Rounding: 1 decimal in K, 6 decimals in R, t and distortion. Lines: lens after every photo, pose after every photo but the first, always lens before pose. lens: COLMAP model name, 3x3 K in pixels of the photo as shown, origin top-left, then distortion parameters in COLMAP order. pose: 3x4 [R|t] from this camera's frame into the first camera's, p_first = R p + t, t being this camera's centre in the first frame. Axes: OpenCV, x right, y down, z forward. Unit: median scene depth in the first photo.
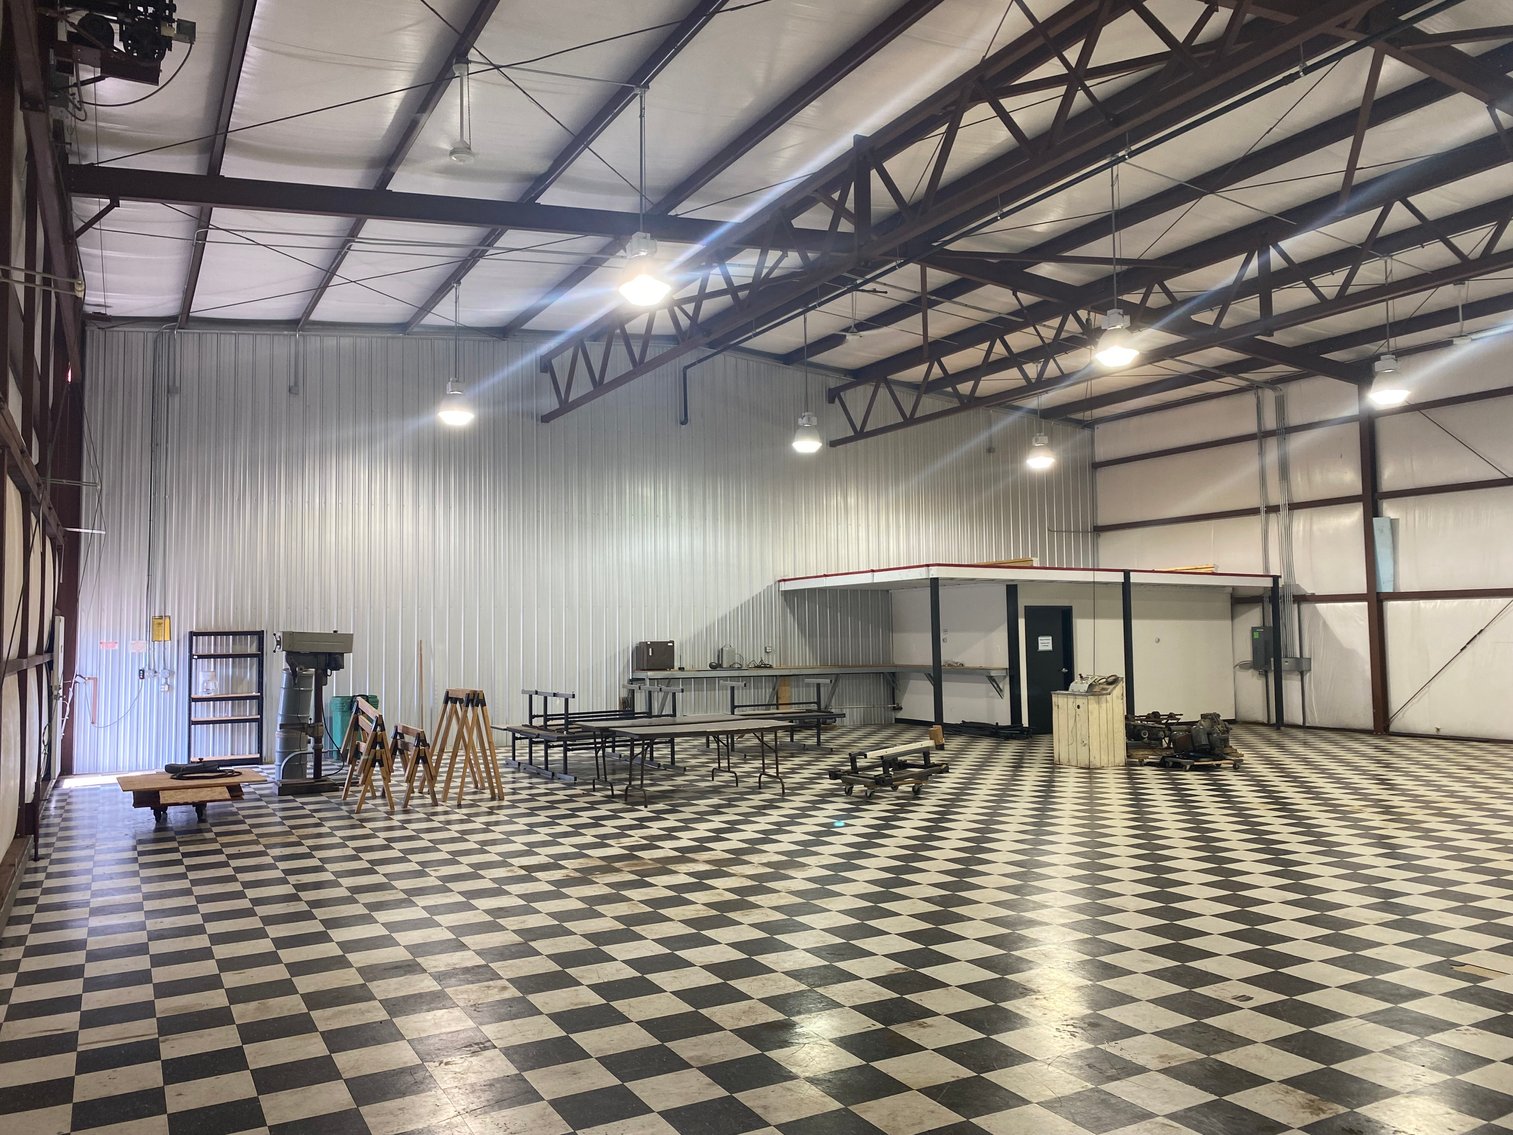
lens RADIAL K [[1138.7, 0, 752.2], [0, 1138.7, 560.7], [0, 0, 1]] dist [0.052793, -0.060563]
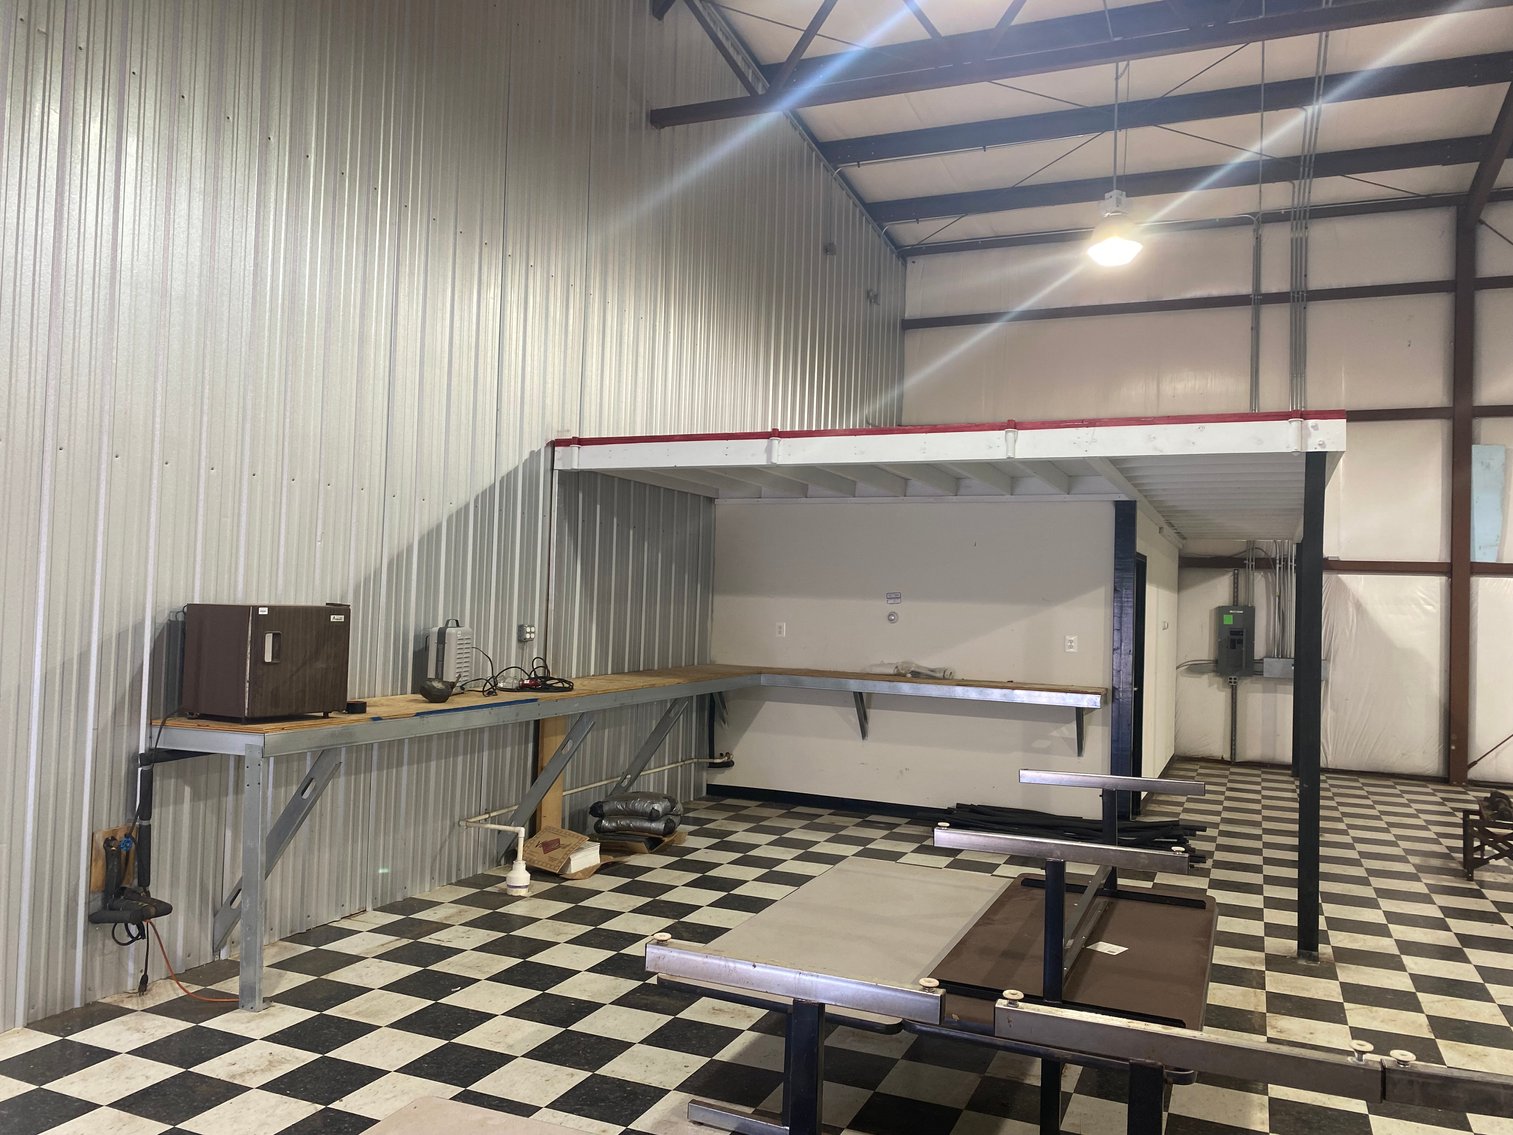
lens RADIAL K [[1138.7, 0, 770.0], [0, 1138.7, 565.6], [0, 0, 1]] dist [0.052793, -0.060563]
pose [[0.789340, 0.052006, 0.611750, -0.152607], [-0.082240, 0.996383, 0.021411, 0.046901], [-0.608424, -0.067211, 0.790761, 0.720522]]
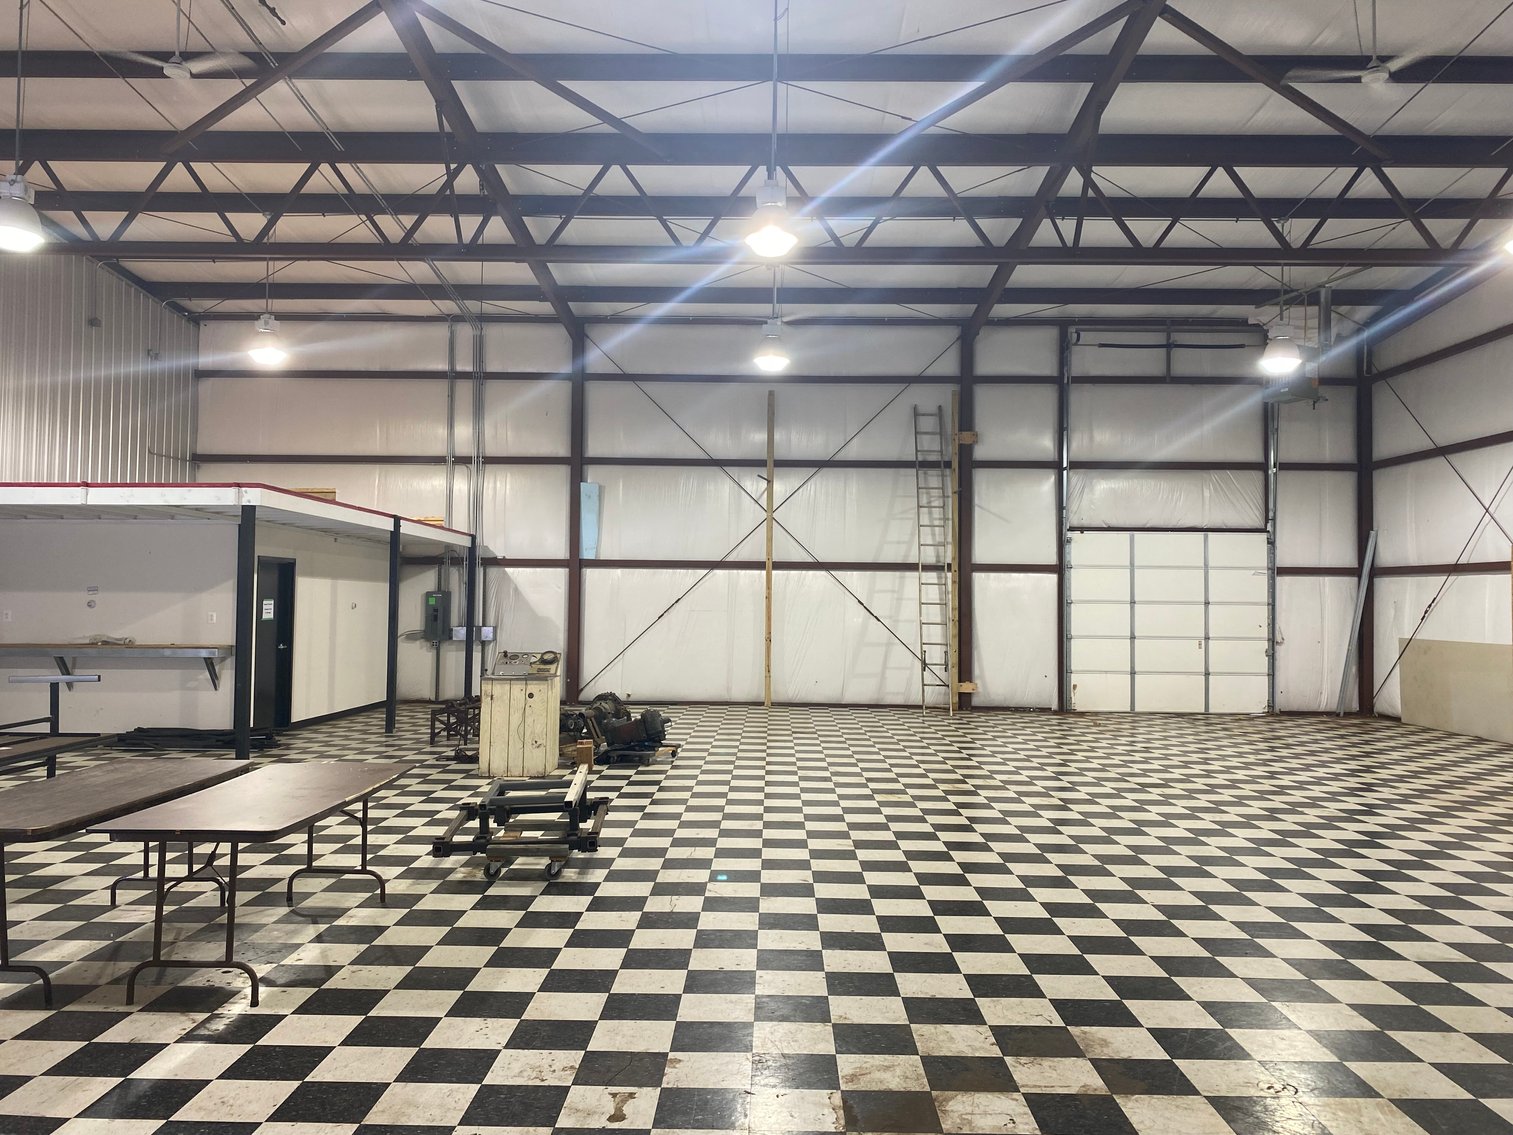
lens RADIAL K [[1138.7, 0, 752.4], [0, 1138.7, 565.3], [0, 0, 1]] dist [0.052793, -0.060563]
pose [[0.505740, 0.040089, 0.861754, -0.213520], [-0.071238, 0.997449, -0.004594, 0.026492], [-0.859740, -0.059066, 0.507305, 0.377360]]
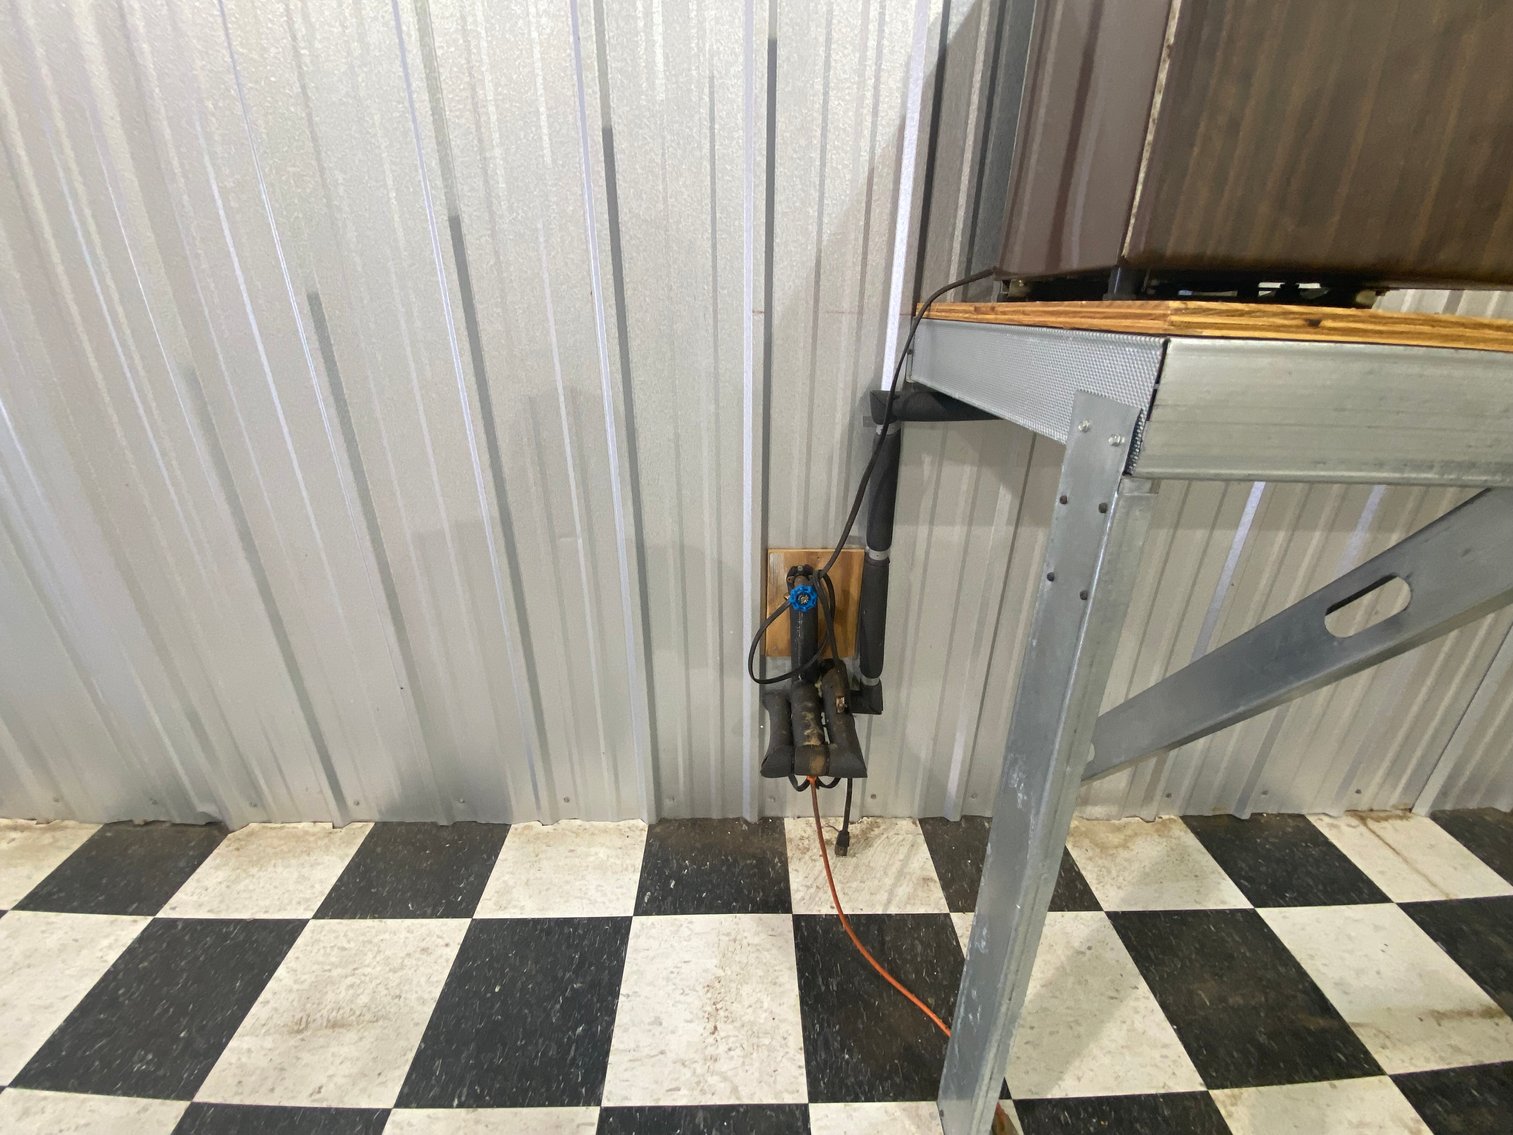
lens RADIAL K [[623.1, 0, 756.0], [0, 623.1, 574.5], [0, 0, 1]] dist [-0.001149, 0.000010]
pose [[0.871298, 0.217258, -0.440043, -0.088355], [0.013499, 0.885719, 0.464026, 0.091875], [0.490568, -0.410245, 0.768792, 0.939998]]
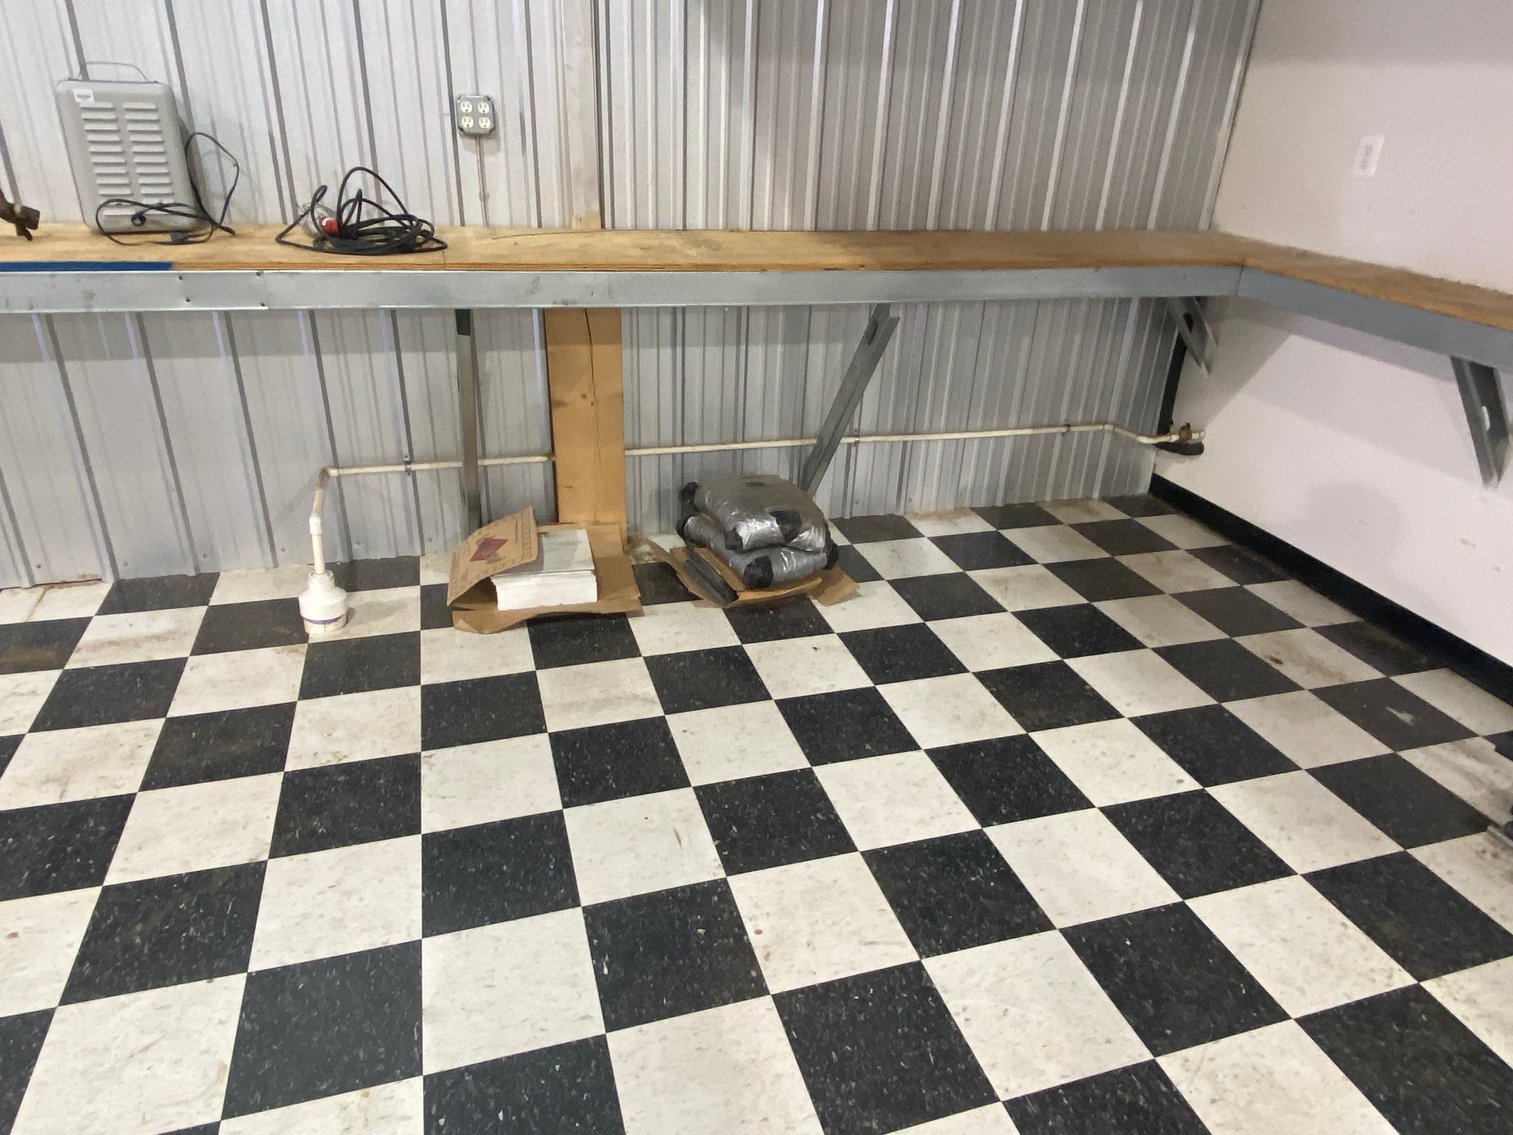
lens RADIAL K [[976.9, 0, 758.6], [0, 976.9, 562.6], [0, 0, 1]] dist [-0.003210, -0.000536]
pose [[0.977170, 0.141130, -0.158814, 0.091603], [-0.044351, 0.866528, 0.497153, 0.067005], [0.207780, -0.478760, 0.853004, 0.912653]]
